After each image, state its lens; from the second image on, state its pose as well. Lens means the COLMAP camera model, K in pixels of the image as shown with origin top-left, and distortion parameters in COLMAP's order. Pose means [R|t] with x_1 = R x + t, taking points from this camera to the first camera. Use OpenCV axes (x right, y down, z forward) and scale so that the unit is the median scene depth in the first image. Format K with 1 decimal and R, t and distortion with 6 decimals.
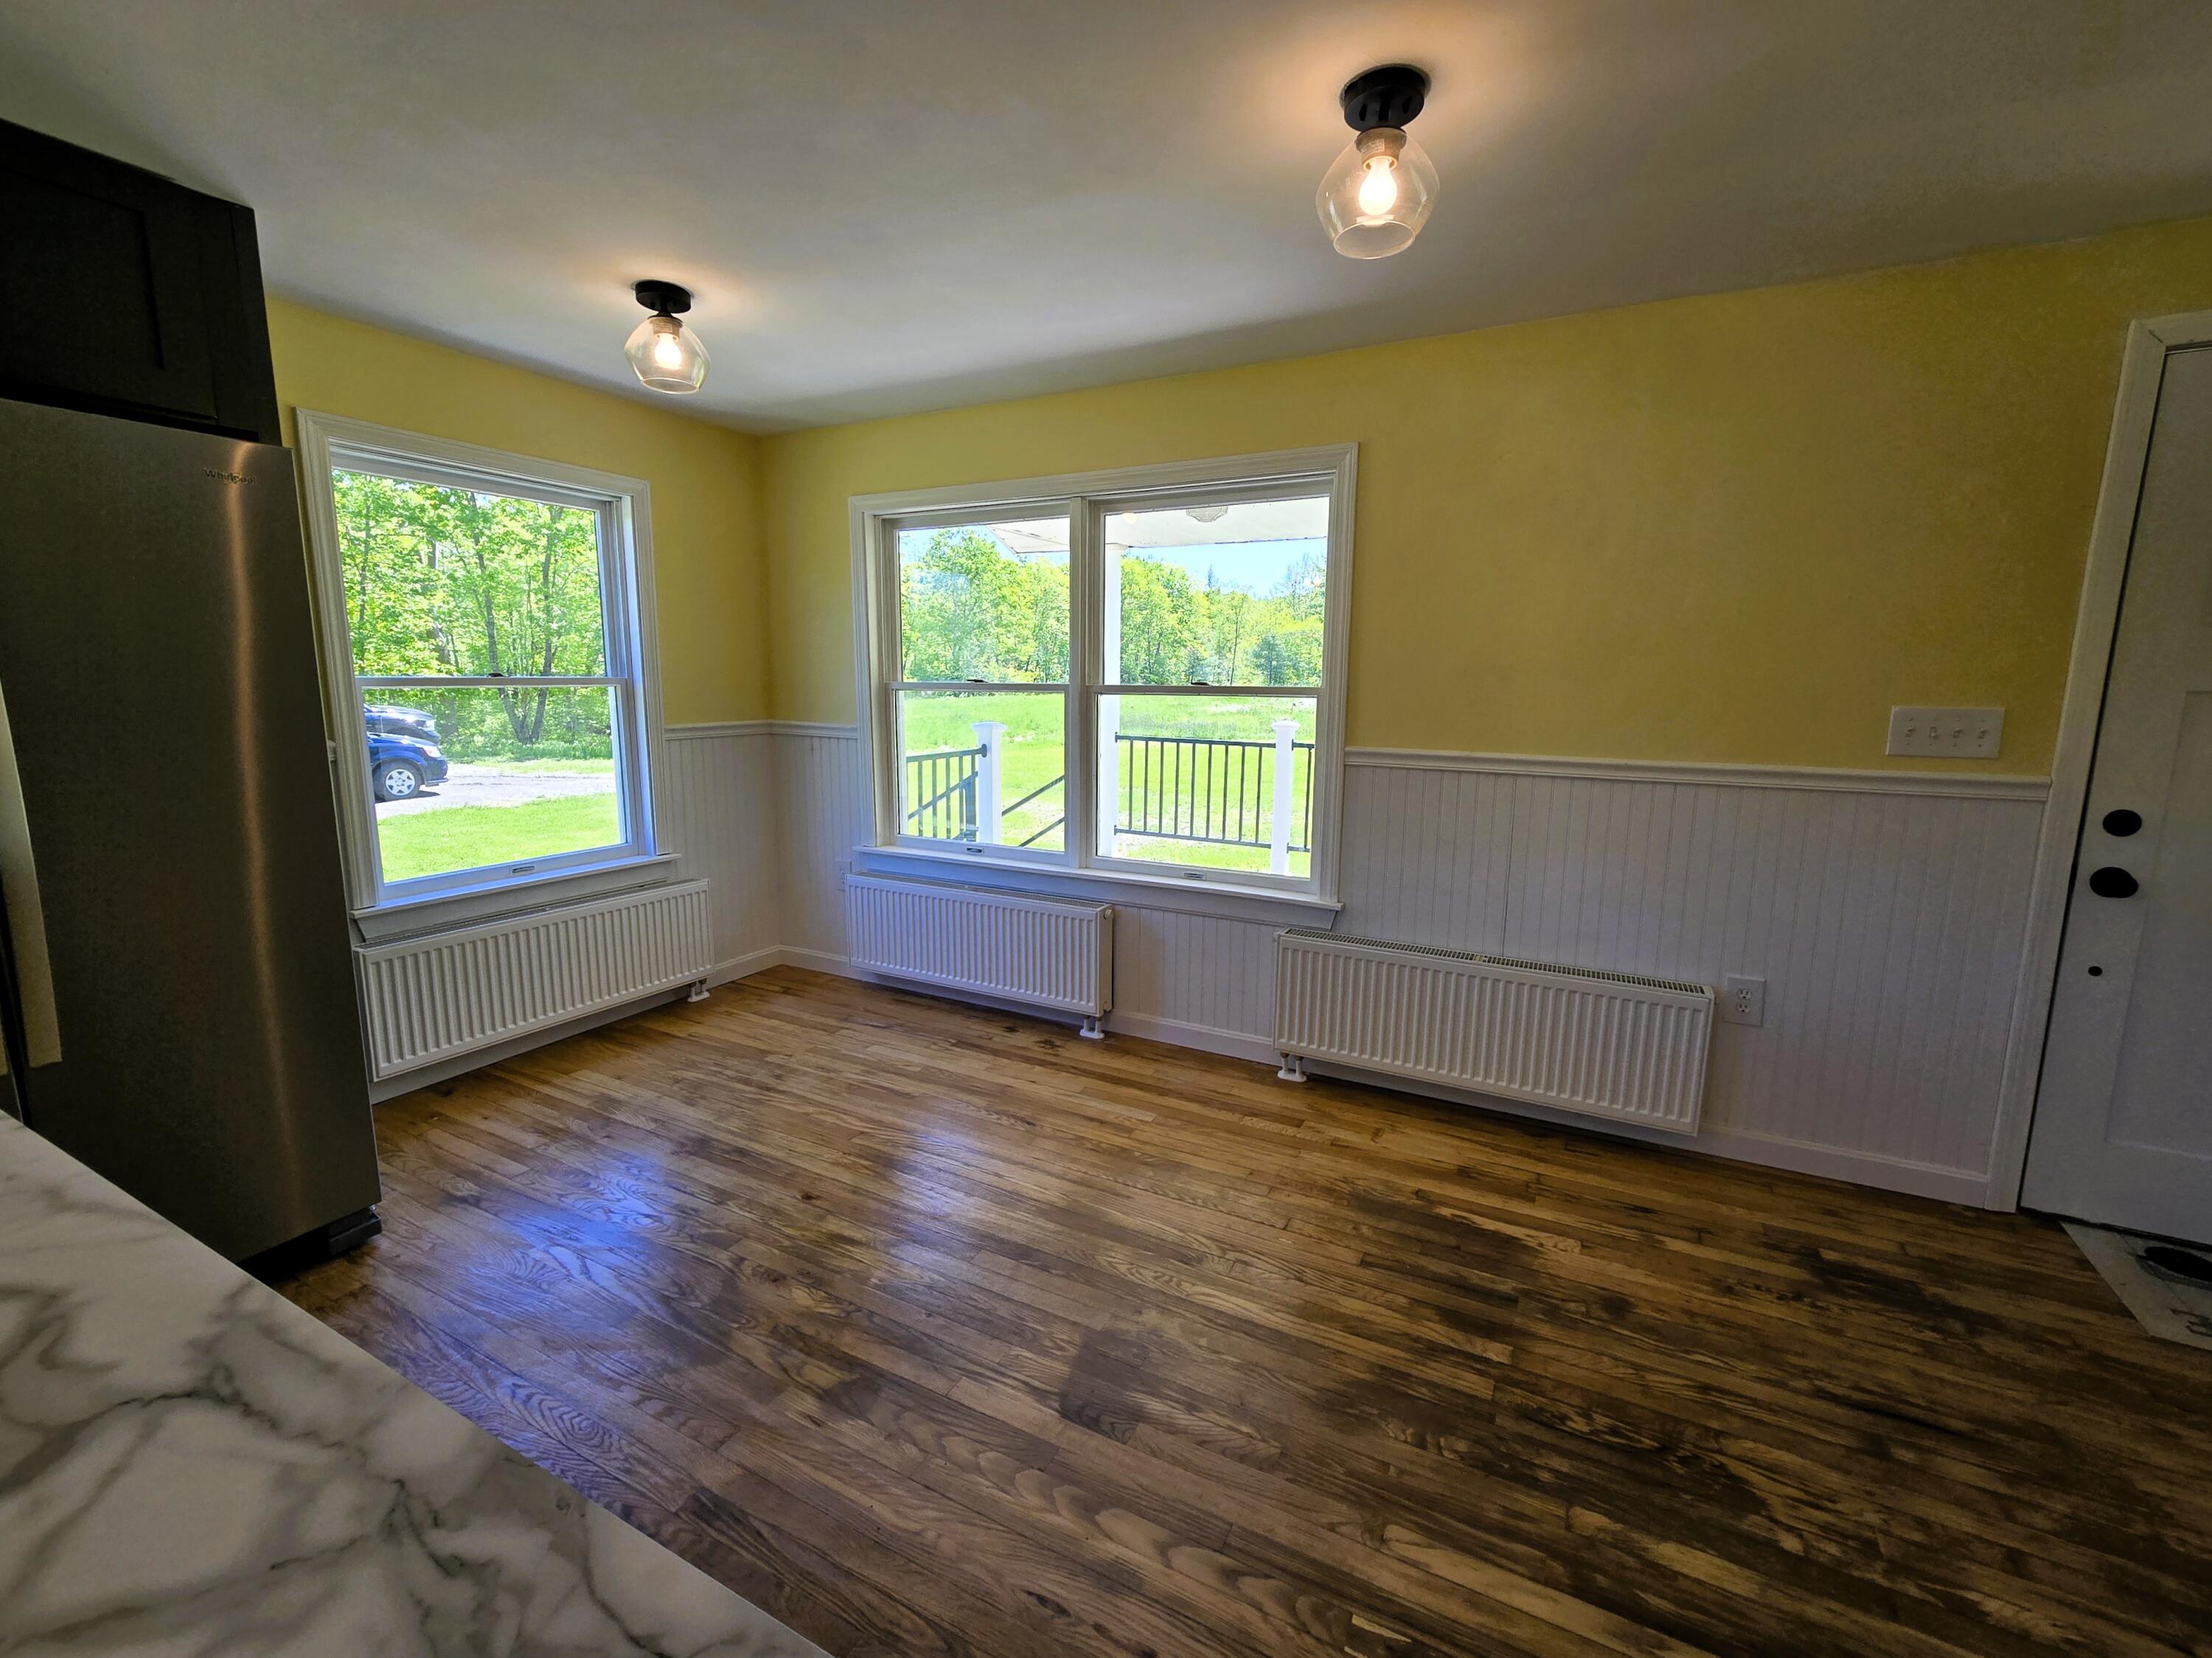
lens RADIAL K [[917.1, 0, 1106.0], [0, 917.1, 829.0], [0, 0, 1]] dist [-0.002143, -0.000705]
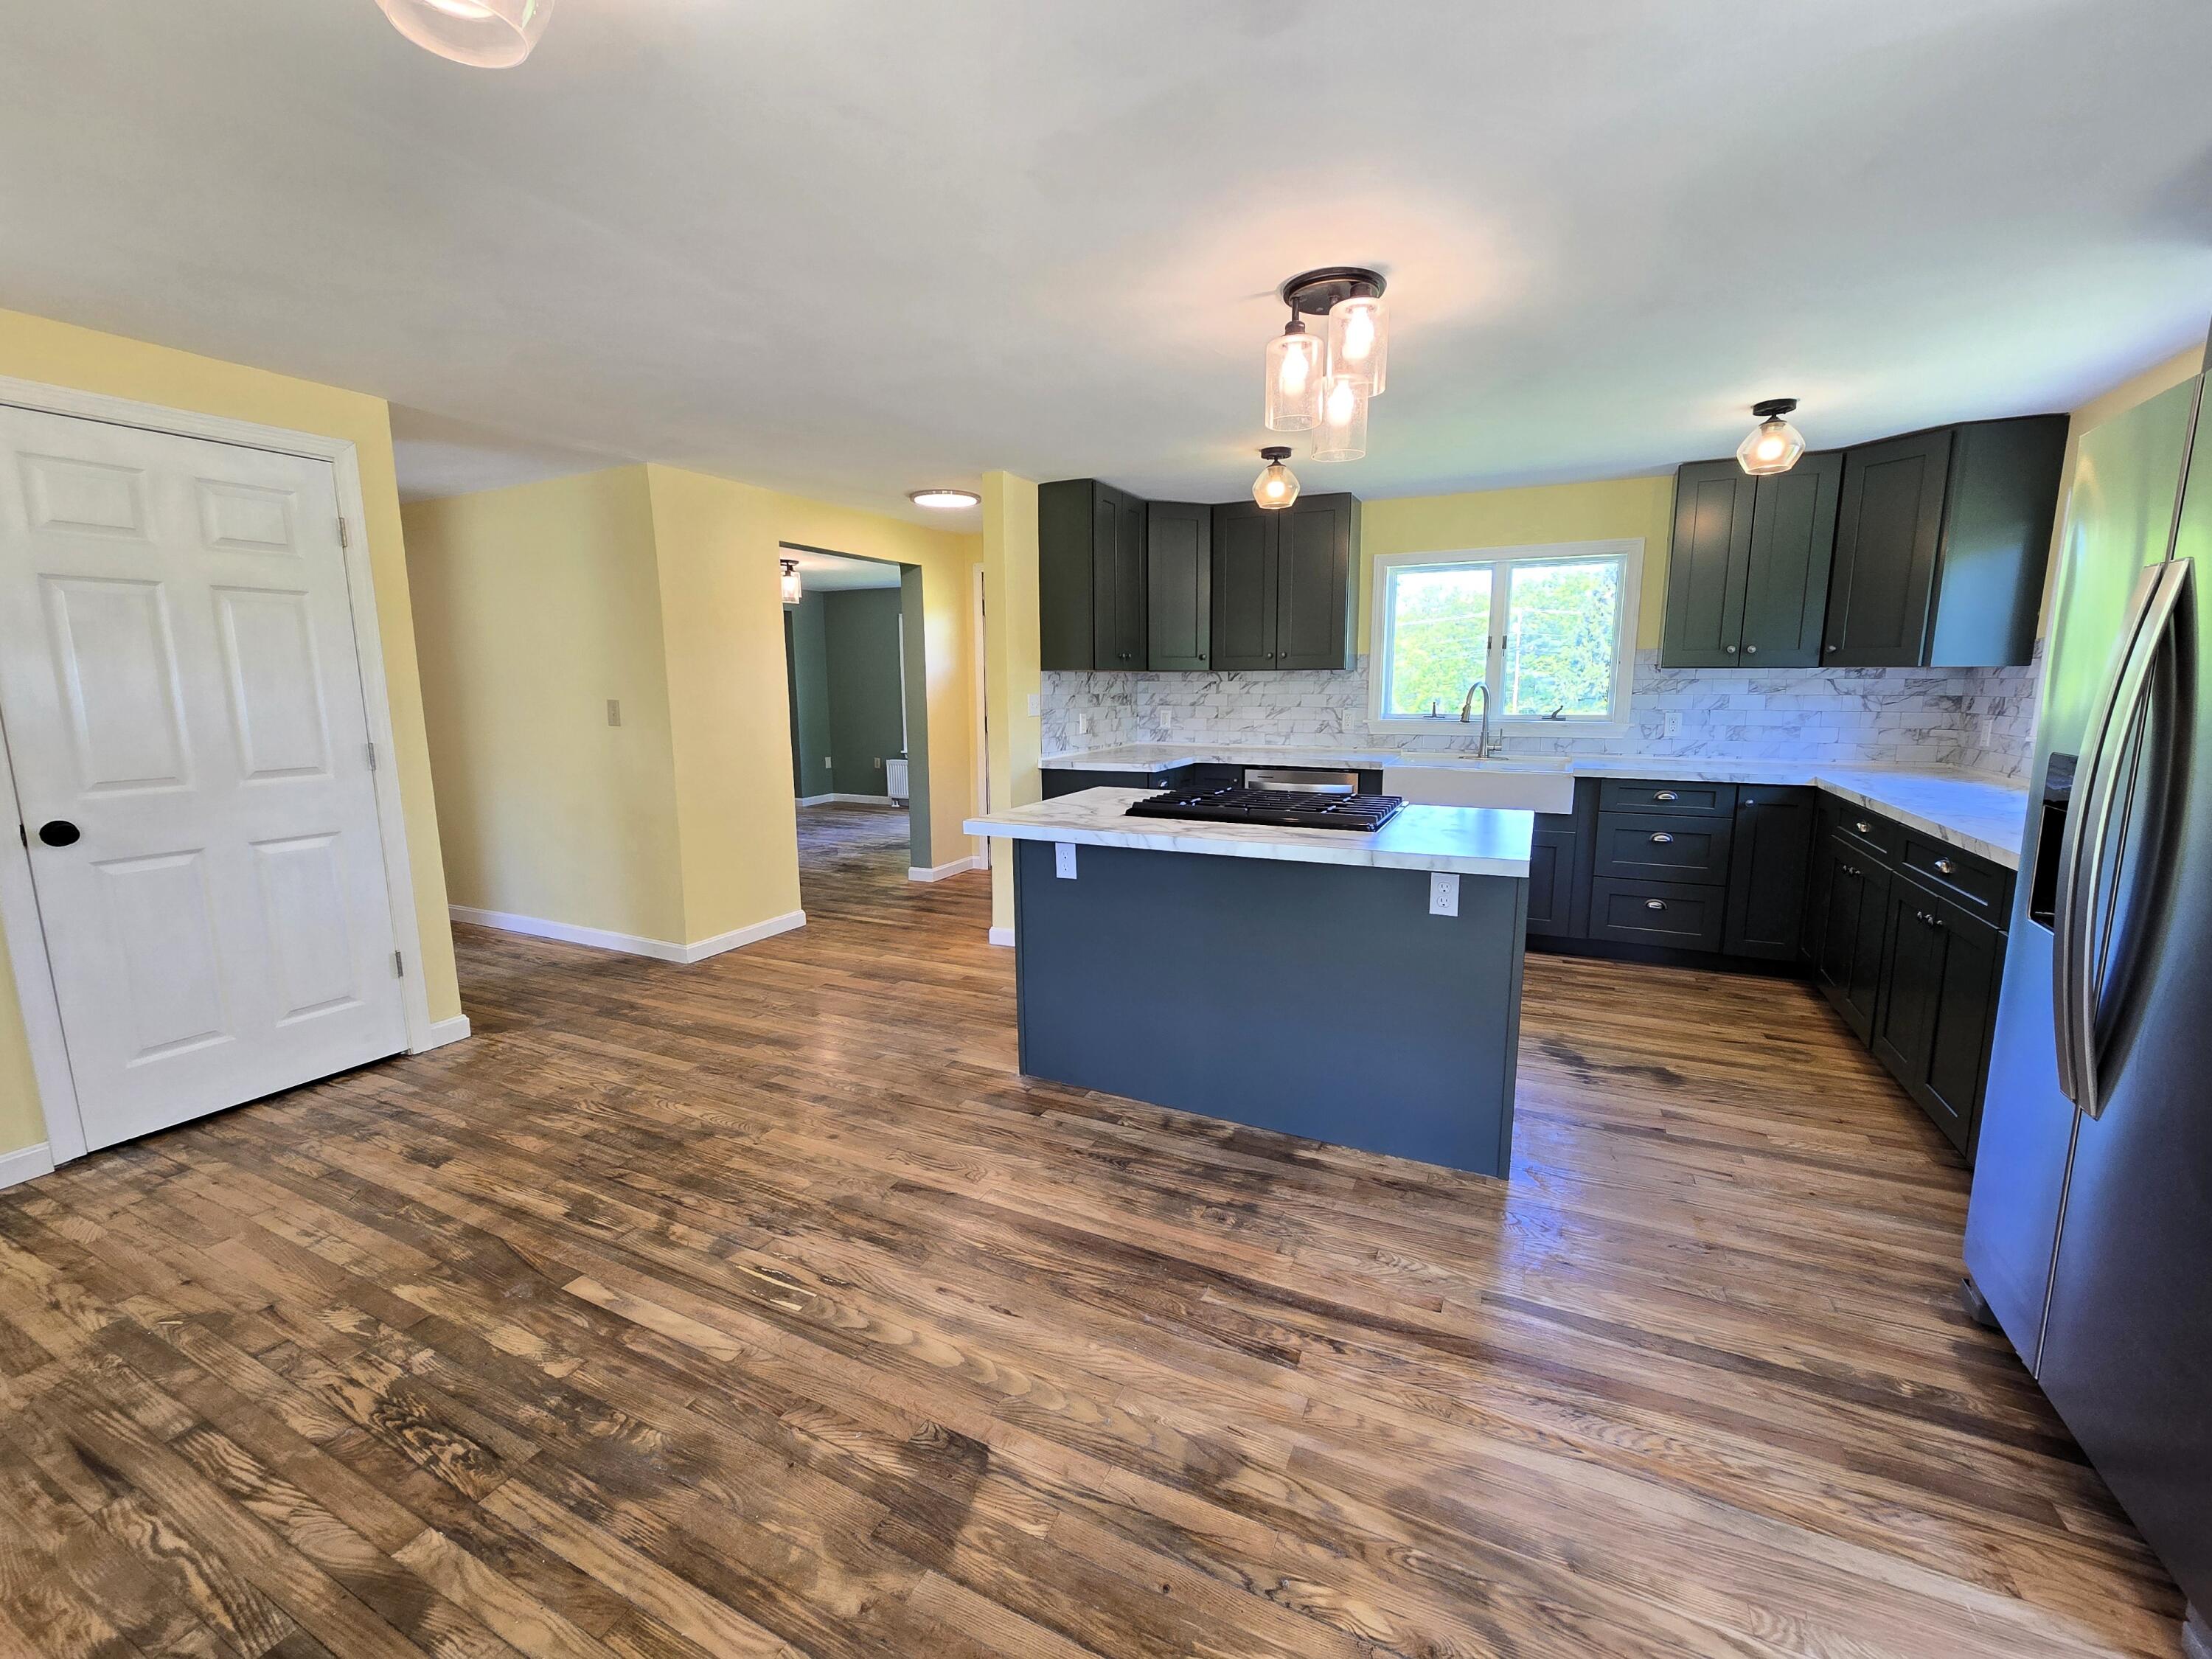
lens RADIAL K [[917.2, 0, 1106.0], [0, 917.2, 829.5], [0, 0, 1]] dist [-0.002143, -0.000705]
pose [[-0.999481, 0.002717, -0.032114, -0.112367], [-0.007653, 0.947931, 0.318383, -0.221219], [0.031307, 0.318464, -0.947418, 1.324490]]
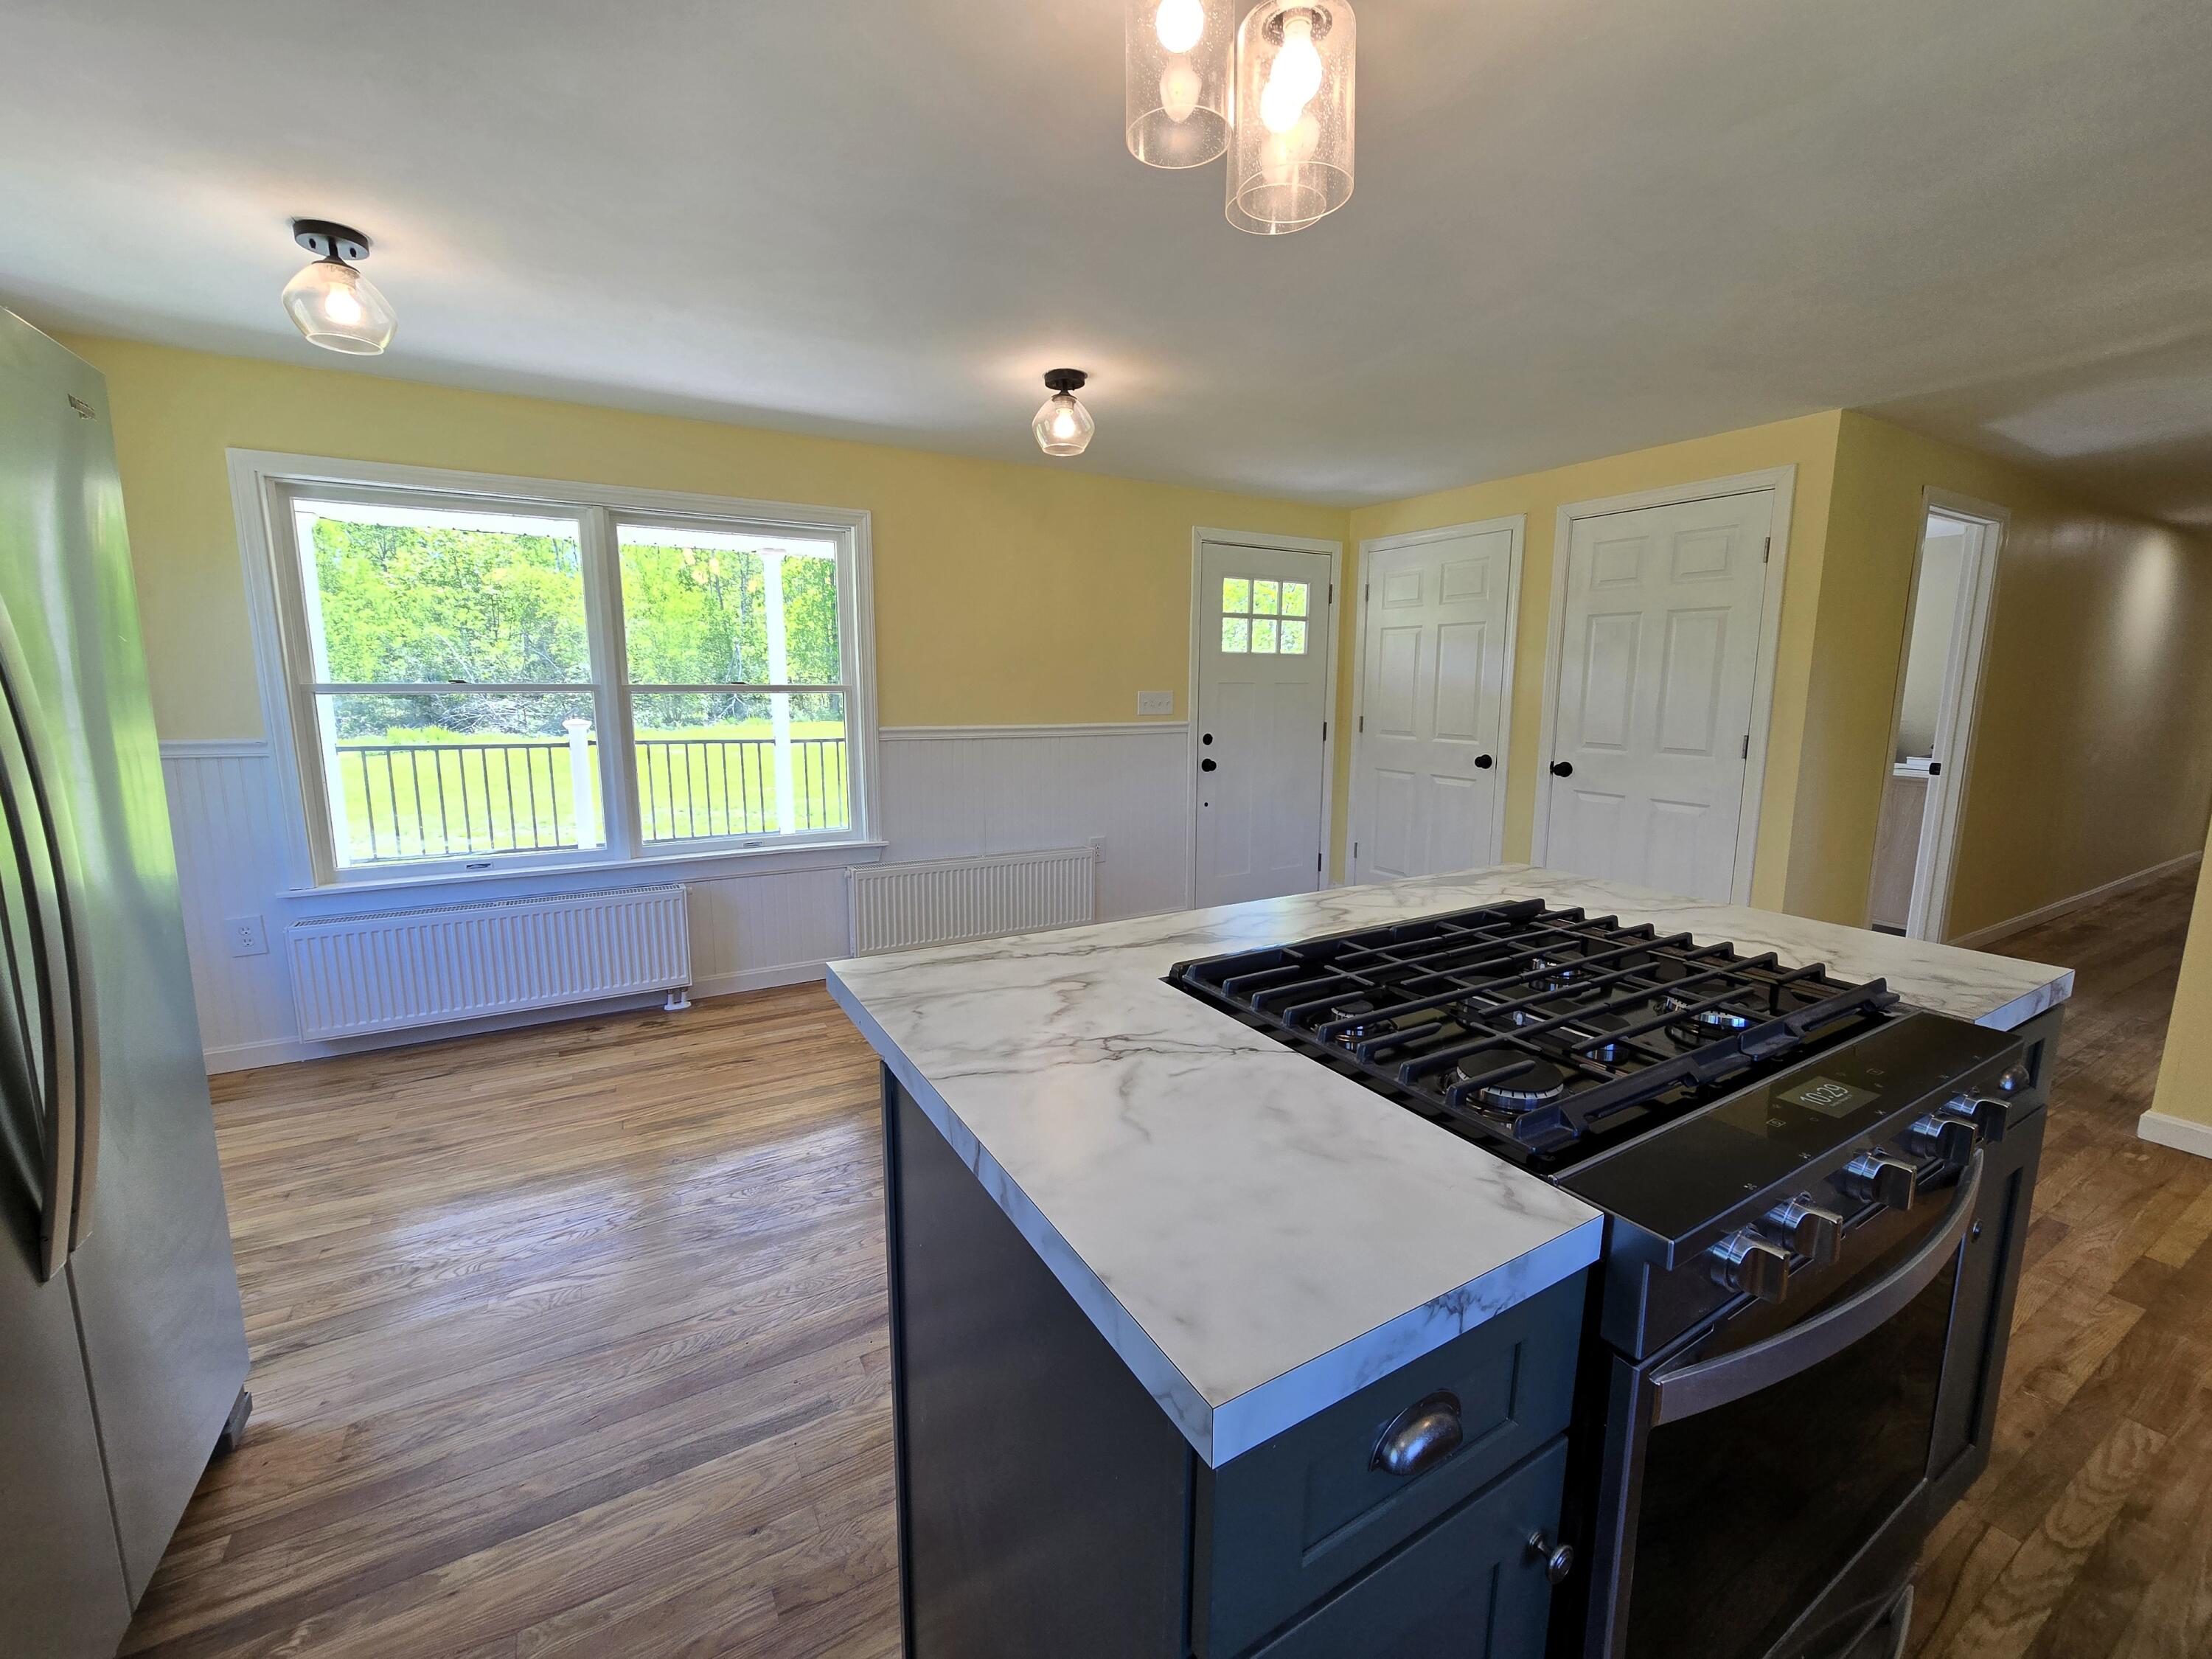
lens RADIAL K [[917.2, 0, 1106.0], [0, 917.2, 829.5], [0, 0, 1]] dist [-0.002143, -0.000705]
pose [[0.532566, -0.139214, 0.834861, -0.977350], [0.135993, 0.987639, 0.077939, 0.002876], [-0.835392, 0.072027, 0.544915, -0.042200]]
